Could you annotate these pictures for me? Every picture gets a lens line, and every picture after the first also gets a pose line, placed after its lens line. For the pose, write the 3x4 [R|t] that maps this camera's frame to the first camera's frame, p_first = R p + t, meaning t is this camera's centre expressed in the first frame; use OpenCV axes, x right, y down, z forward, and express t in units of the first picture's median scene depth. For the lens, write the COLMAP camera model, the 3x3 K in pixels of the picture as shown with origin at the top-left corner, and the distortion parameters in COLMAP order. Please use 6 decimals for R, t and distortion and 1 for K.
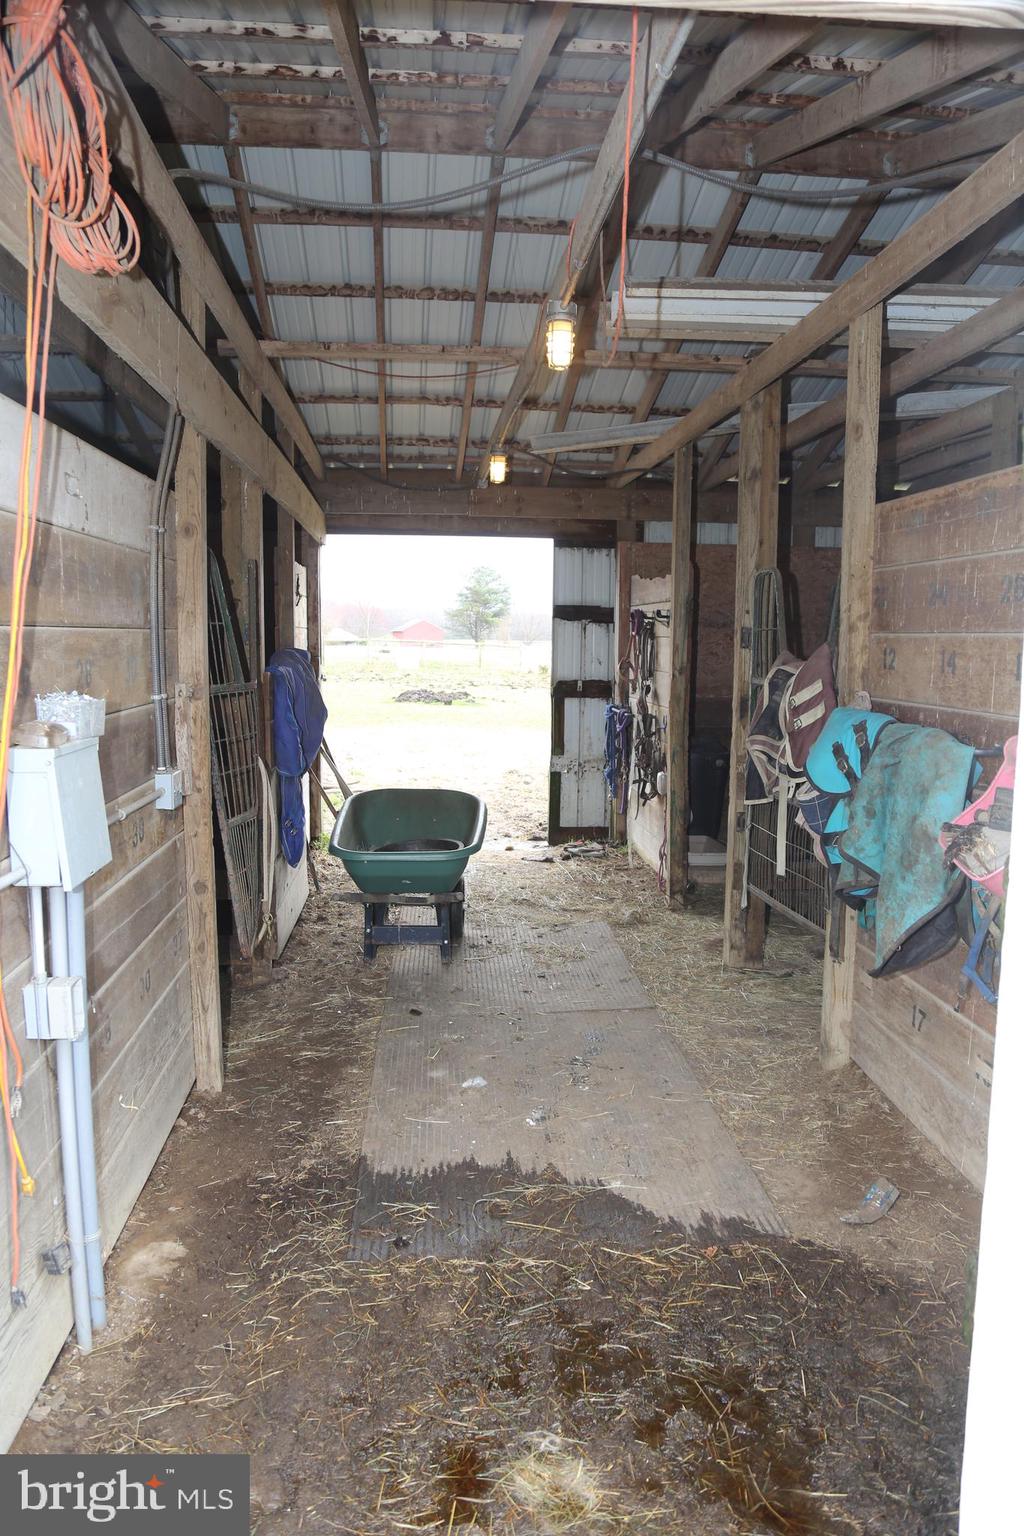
lens RADIAL K [[1073.2, 0, 512.0], [0, 1073.2, 768.0], [0, 0, 1]] dist [-0.110320, 0.055480]
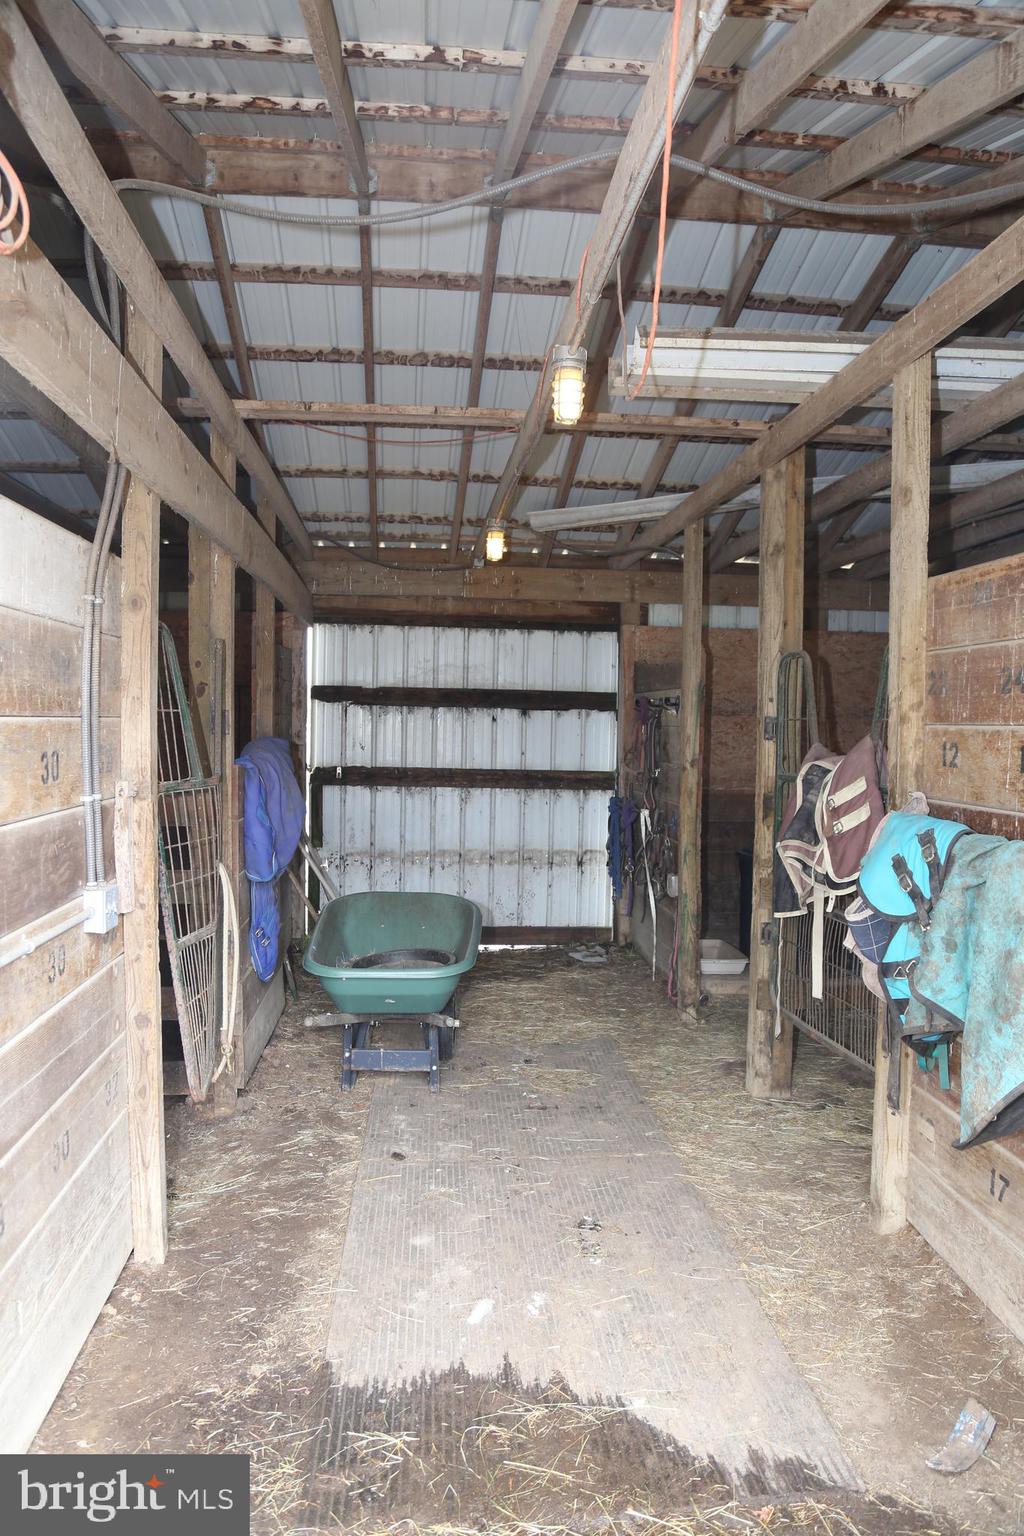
lens RADIAL K [[1073.2, 0, 512.0], [0, 1073.2, 768.0], [0, 0, 1]] dist [-0.110320, 0.055480]
pose [[0.999981, 0.003564, 0.004964, -0.003480], [-0.003158, 0.996824, -0.079574, -0.021858], [-0.005231, 0.079557, 0.996817, 0.140712]]
